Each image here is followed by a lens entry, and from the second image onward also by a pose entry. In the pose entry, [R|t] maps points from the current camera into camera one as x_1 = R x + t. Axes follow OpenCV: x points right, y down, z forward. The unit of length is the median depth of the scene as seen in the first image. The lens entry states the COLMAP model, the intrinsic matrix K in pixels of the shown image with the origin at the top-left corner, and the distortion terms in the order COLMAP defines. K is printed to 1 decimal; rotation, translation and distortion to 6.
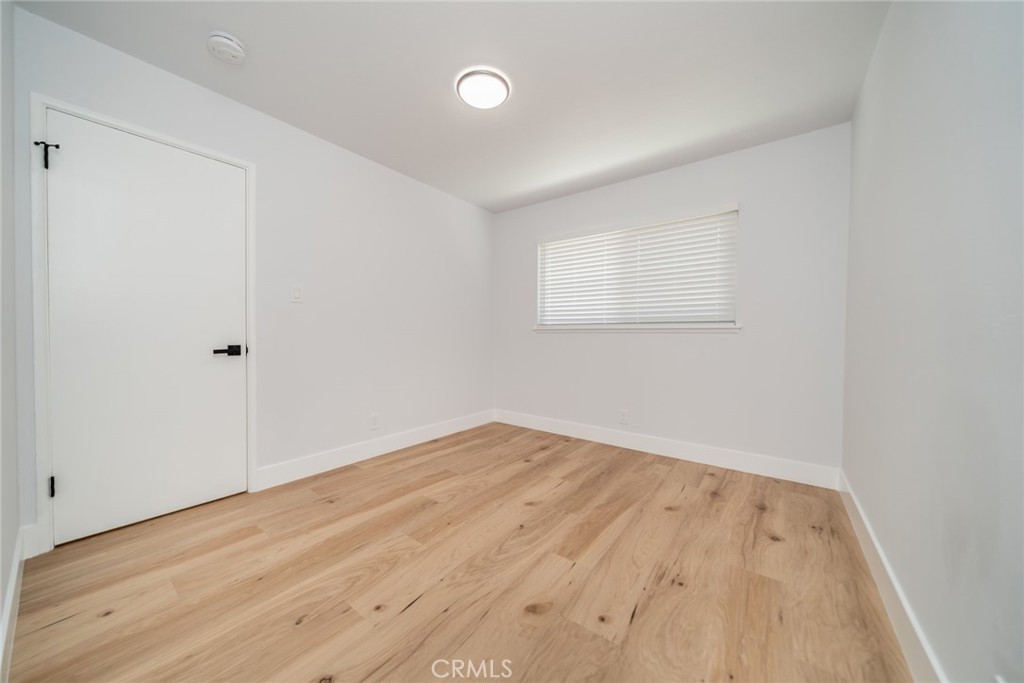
lens RADIAL K [[349.1, 0, 512.0], [0, 349.1, 341.5], [0, 0, 1]] dist [-0.001123, -0.000065]
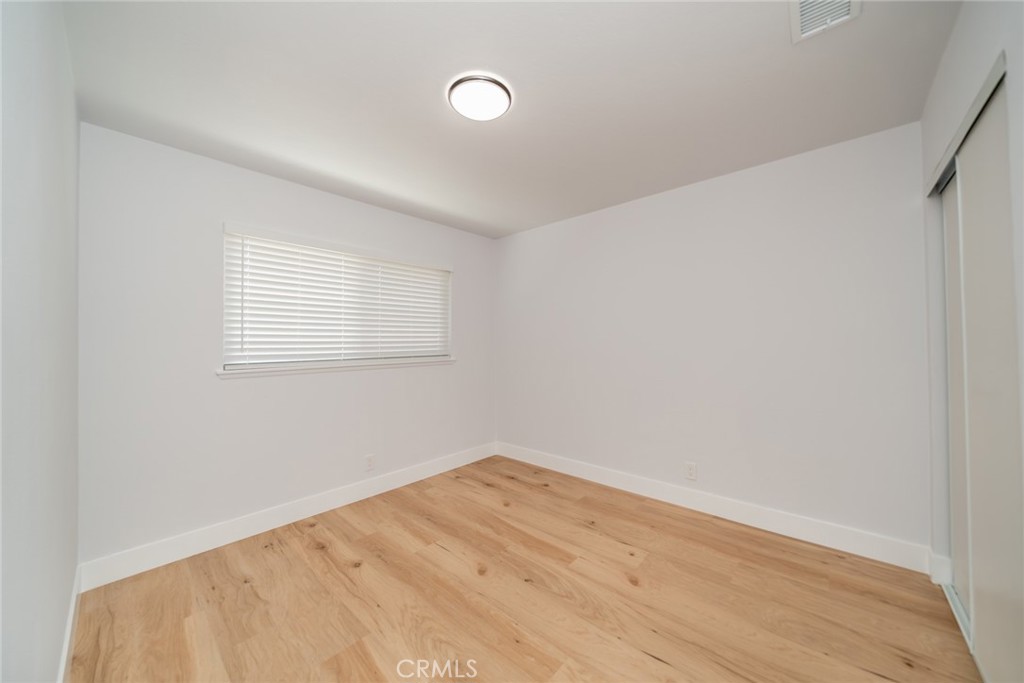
lens RADIAL K [[360.8, 0, 512.4], [0, 360.8, 322.8], [0, 0, 1]] dist [-0.000533, -0.000063]
pose [[0.084162, 0.045811, 0.995398, -0.828285], [0.026757, 0.998479, -0.048215, -0.125735], [-0.996093, 0.030692, 0.082808, 0.746585]]
